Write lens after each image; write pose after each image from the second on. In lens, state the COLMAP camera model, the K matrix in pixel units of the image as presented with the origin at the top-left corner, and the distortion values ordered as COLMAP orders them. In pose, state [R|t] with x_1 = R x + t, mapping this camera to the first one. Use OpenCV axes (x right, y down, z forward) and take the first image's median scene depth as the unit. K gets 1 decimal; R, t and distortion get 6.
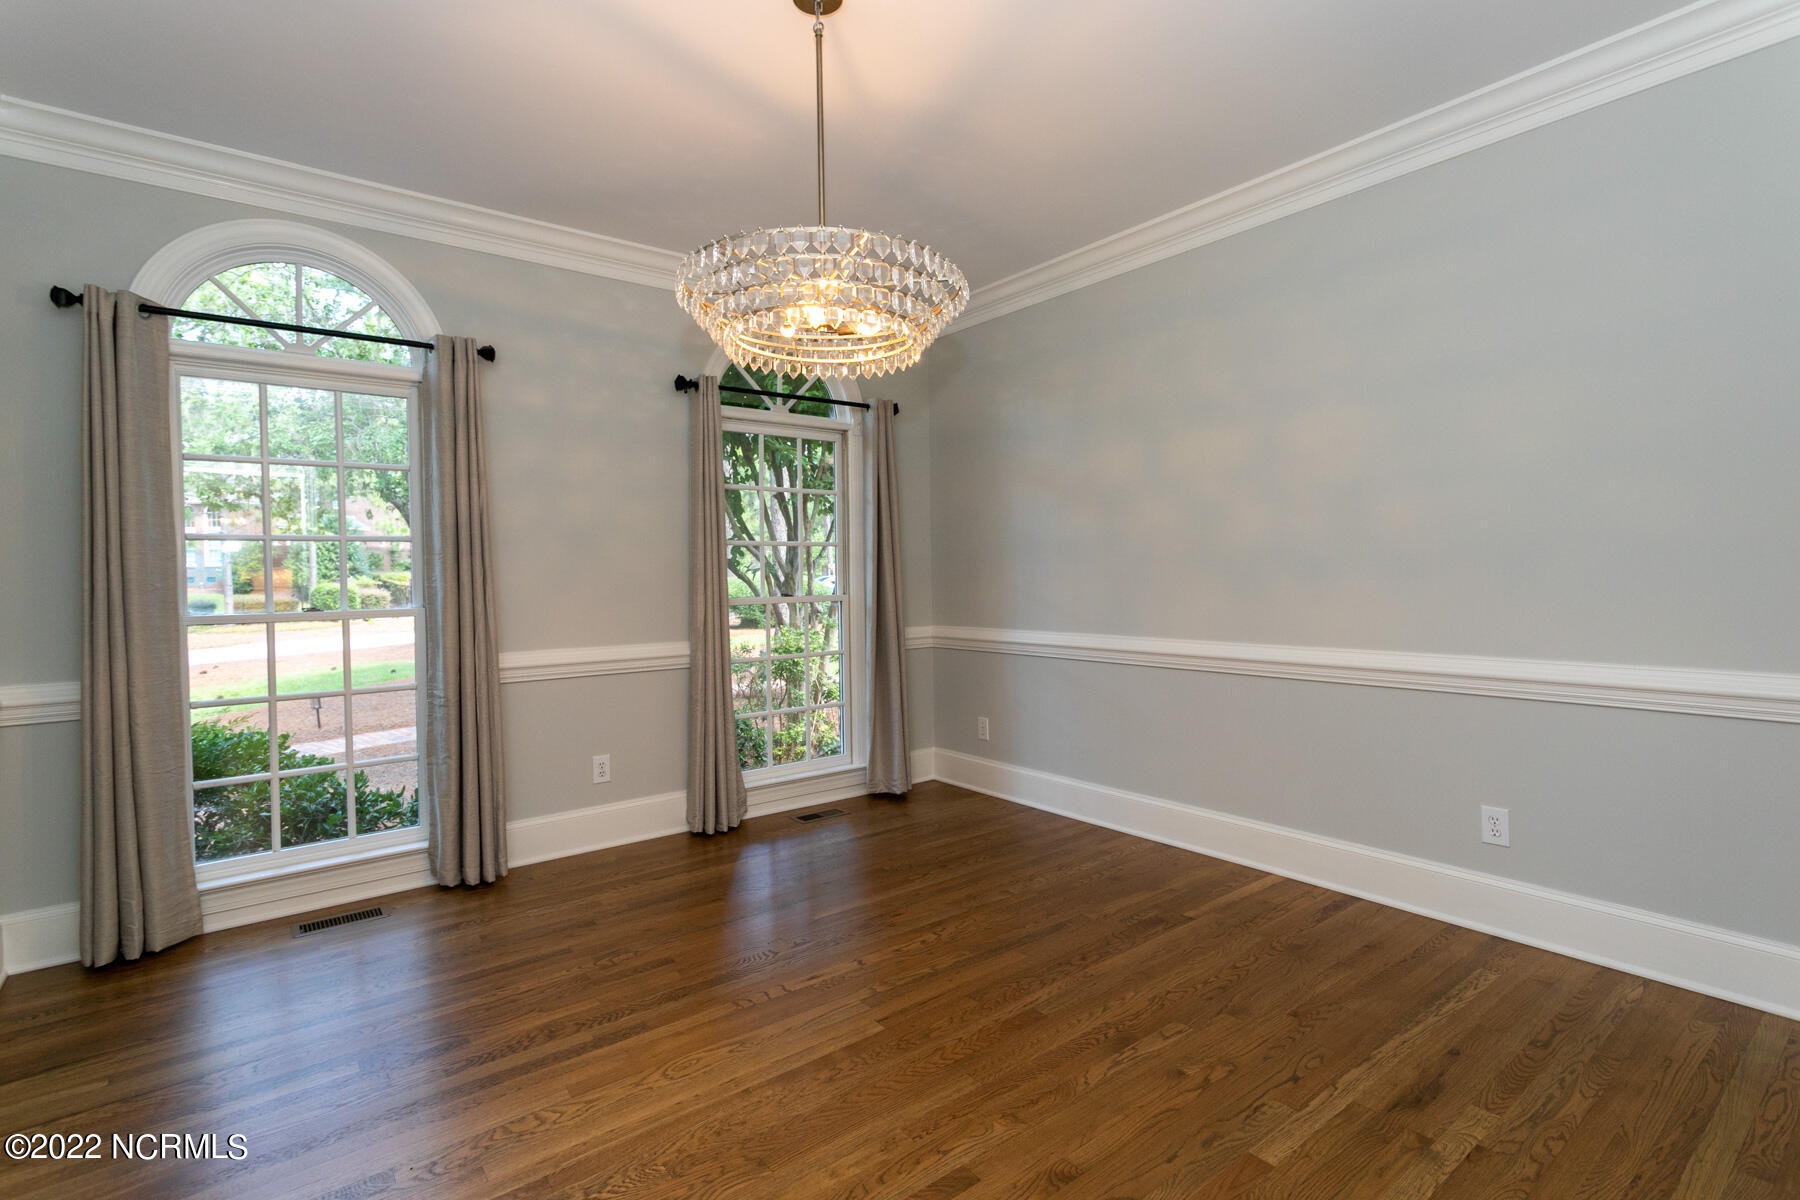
lens RADIAL K [[852.8, 0, 887.1], [0, 852.8, 600.4], [0, 0, 1]] dist [0.000468, 0.000073]
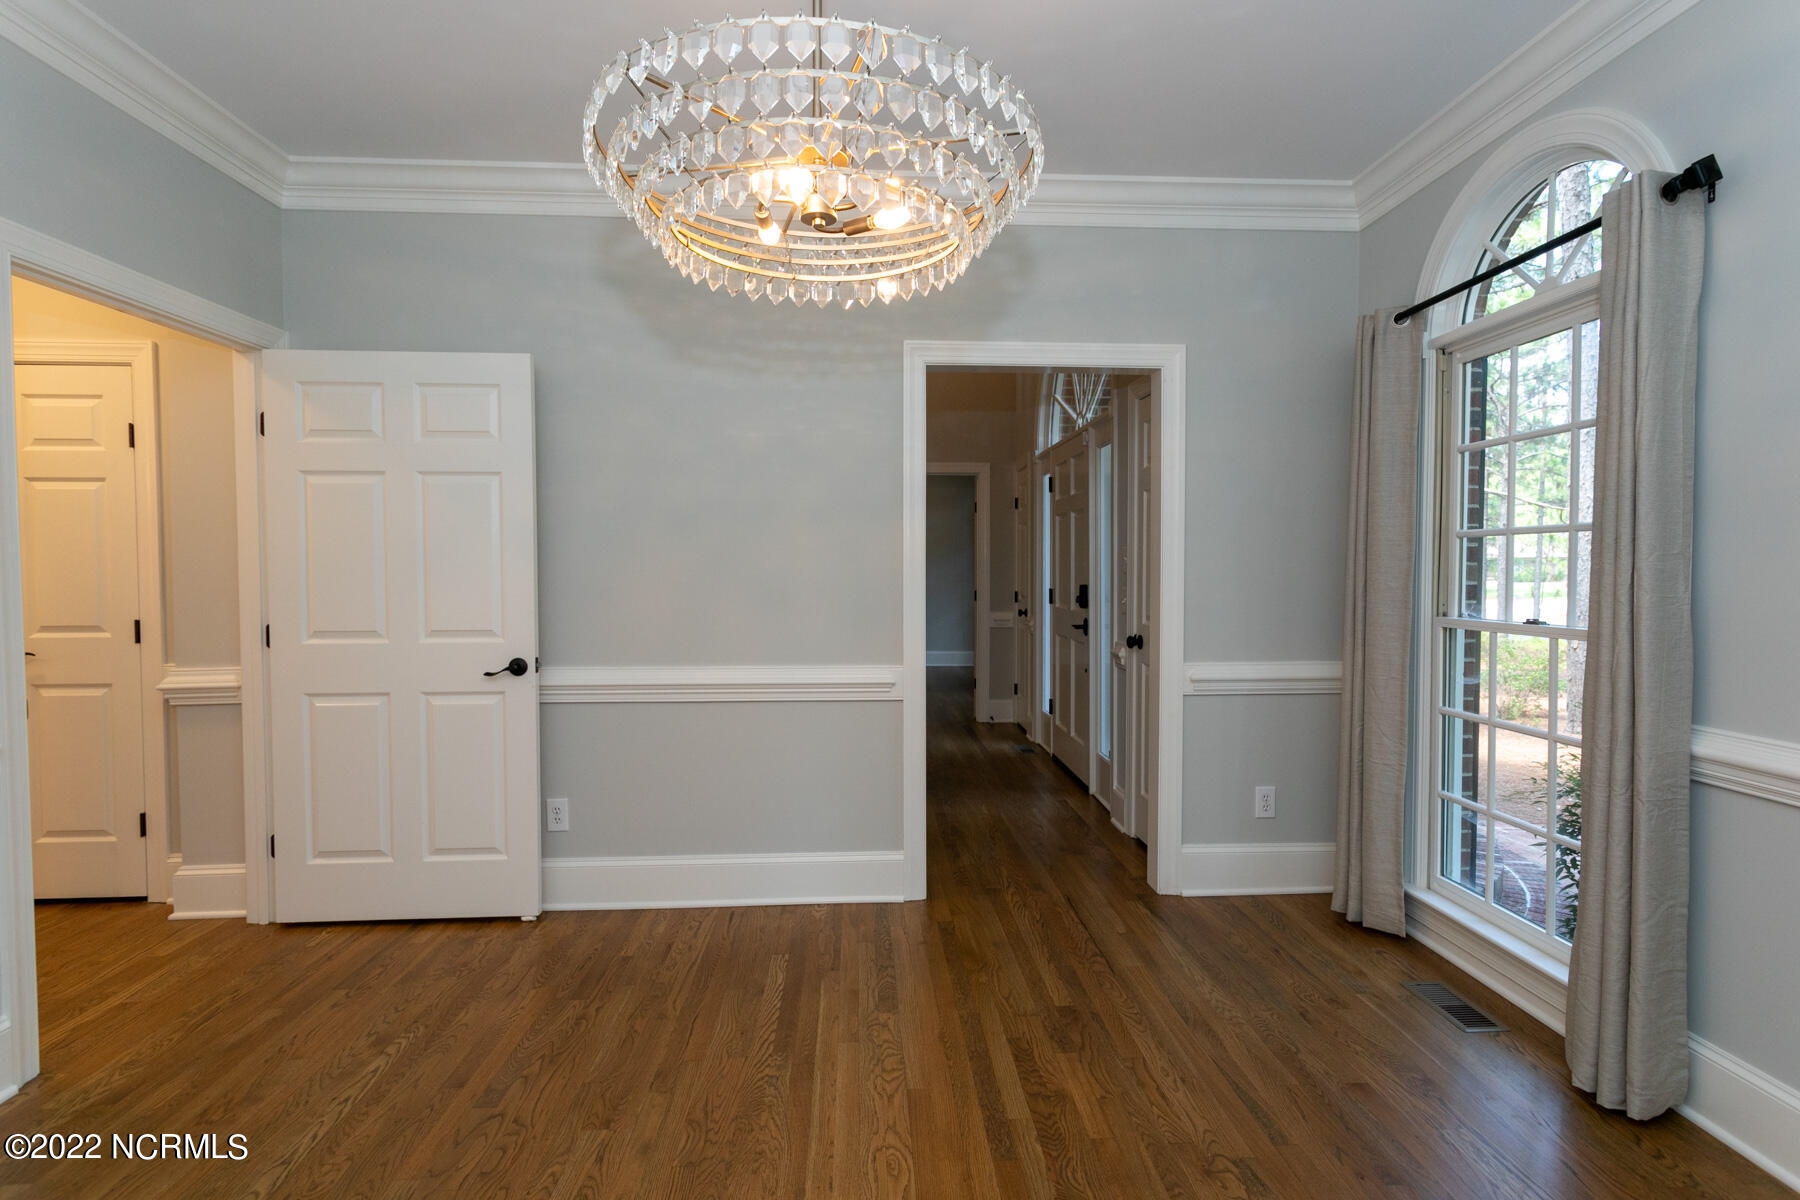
lens RADIAL K [[852.8, 0, 887.1], [0, 852.8, 600.4], [0, 0, 1]] dist [0.000468, 0.000073]
pose [[-0.576465, 0.035344, -0.816357, 0.392549], [-0.009241, 0.998718, 0.049765, -0.046403], [0.817070, 0.036232, -0.575399, 1.324272]]
